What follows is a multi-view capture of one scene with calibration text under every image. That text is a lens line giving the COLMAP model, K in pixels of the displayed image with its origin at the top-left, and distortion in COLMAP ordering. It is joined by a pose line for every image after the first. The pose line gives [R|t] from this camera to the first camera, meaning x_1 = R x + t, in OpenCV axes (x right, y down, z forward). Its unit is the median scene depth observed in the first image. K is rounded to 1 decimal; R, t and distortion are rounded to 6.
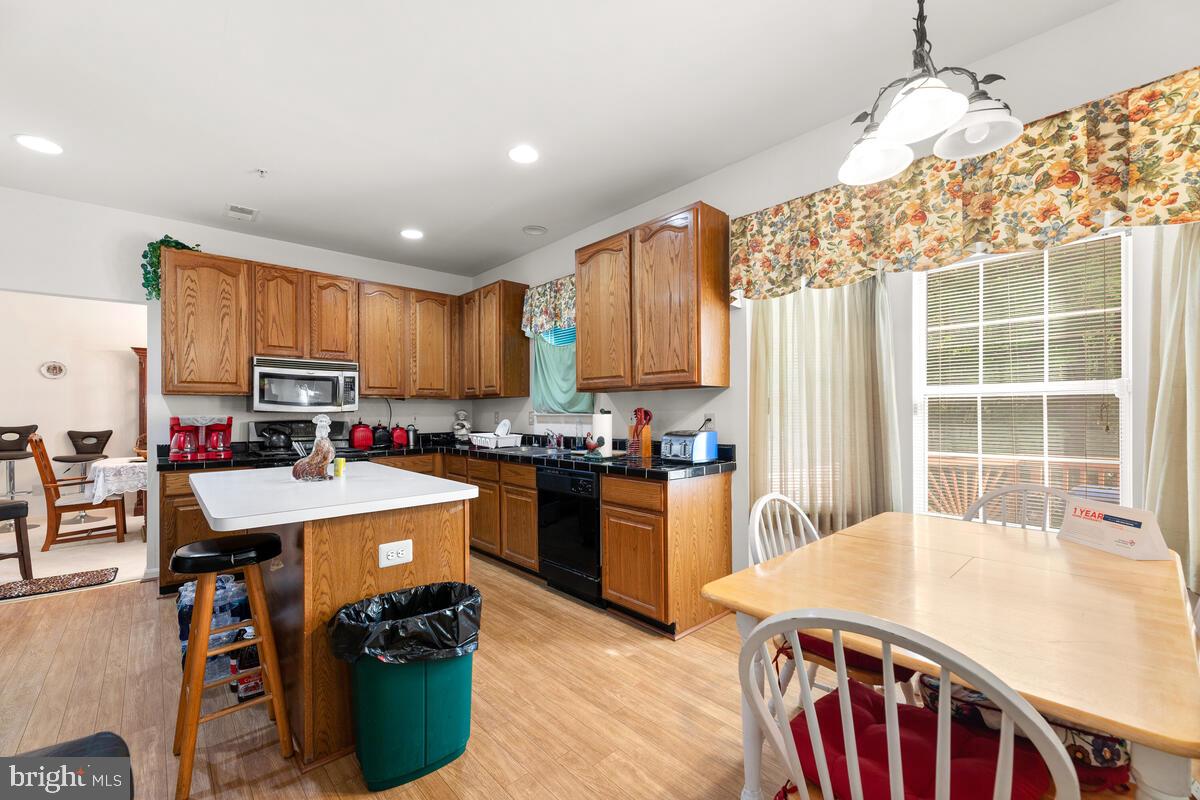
lens RADIAL K [[486.3, 0, 605.1], [0, 486.3, 412.0], [0, 0, 1]] dist [0.000342, 0.000329]
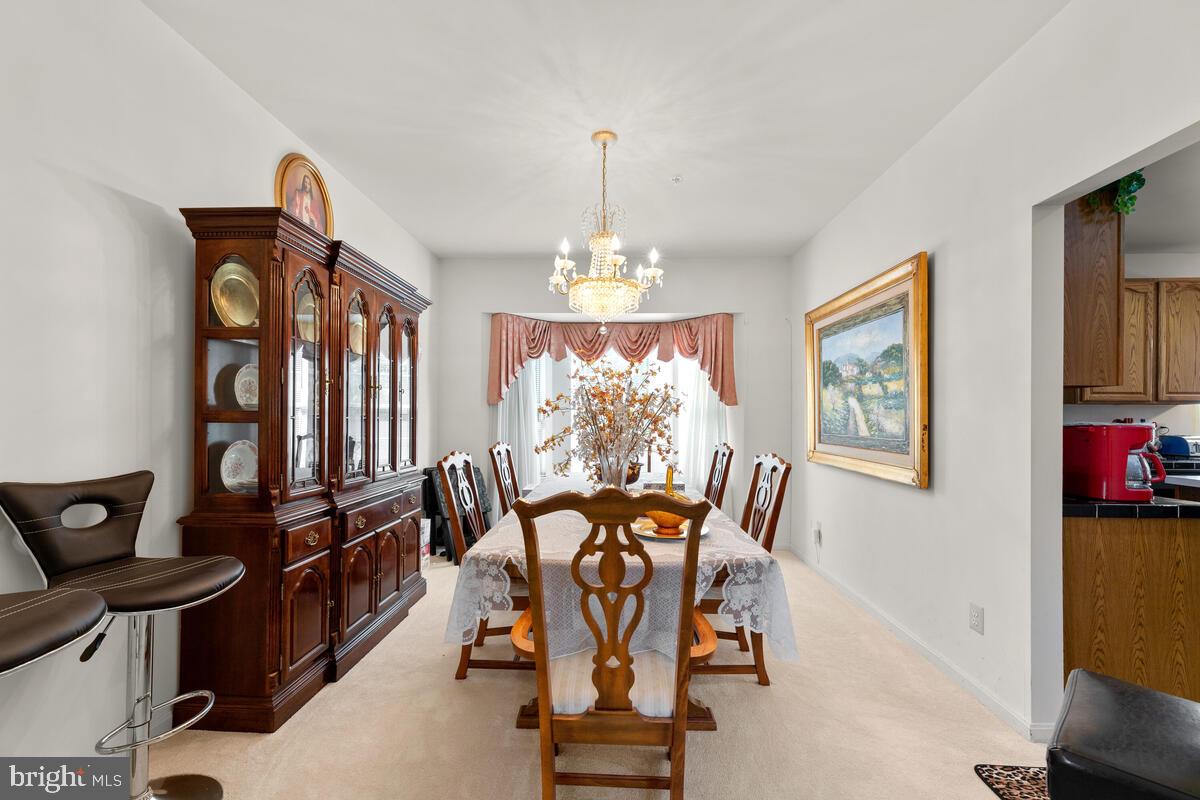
lens RADIAL K [[486.3, 0, 593.5], [0, 486.3, 420.2], [0, 0, 1]] dist [0.000342, 0.000329]
pose [[0.710086, 0.007468, 0.704076, -1.831433], [-0.007104, 0.999969, -0.003442, 0.011425], [-0.704080, -0.002558, 0.710116, 1.085817]]
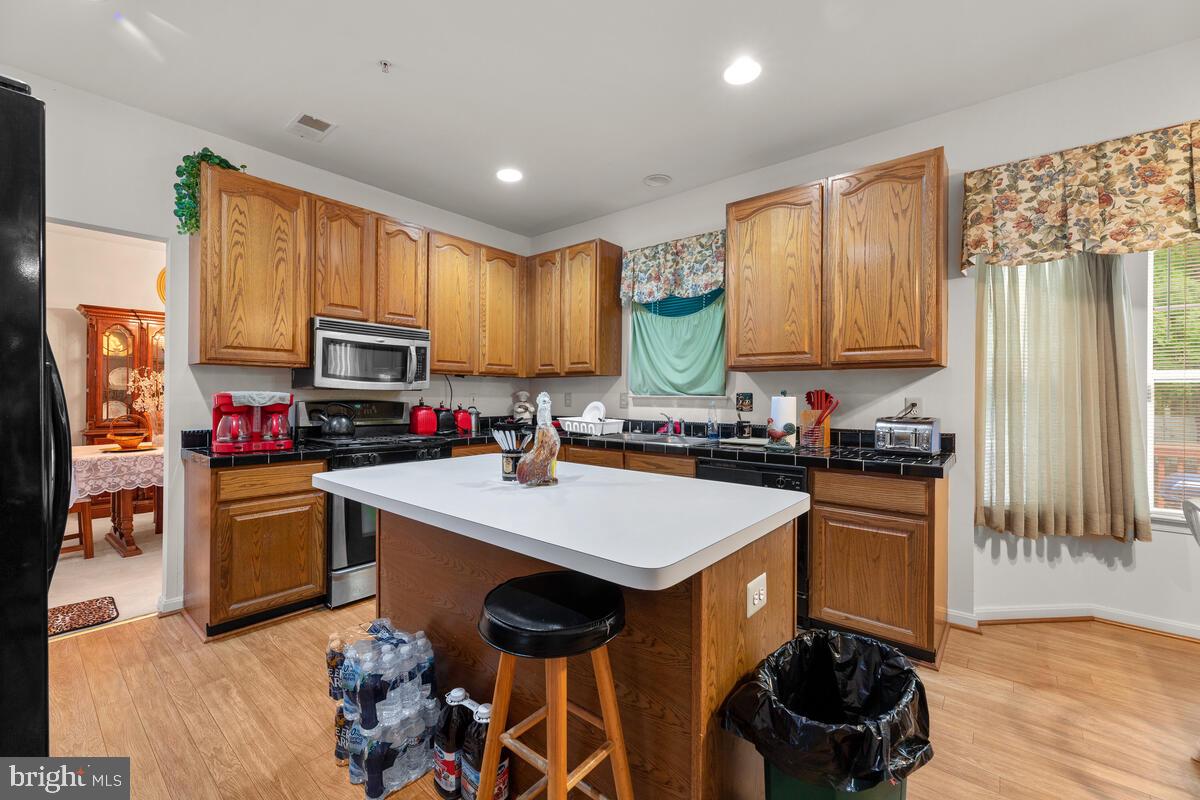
lens RADIAL K [[486.3, 0, 602.2], [0, 486.3, 396.9], [0, 0, 1]] dist [0.000342, 0.000329]
pose [[0.991355, 0.011794, 0.130675, -0.422340], [-0.012199, 0.999923, 0.002301, 0.006675], [-0.130638, -0.003875, 0.991423, 0.198346]]
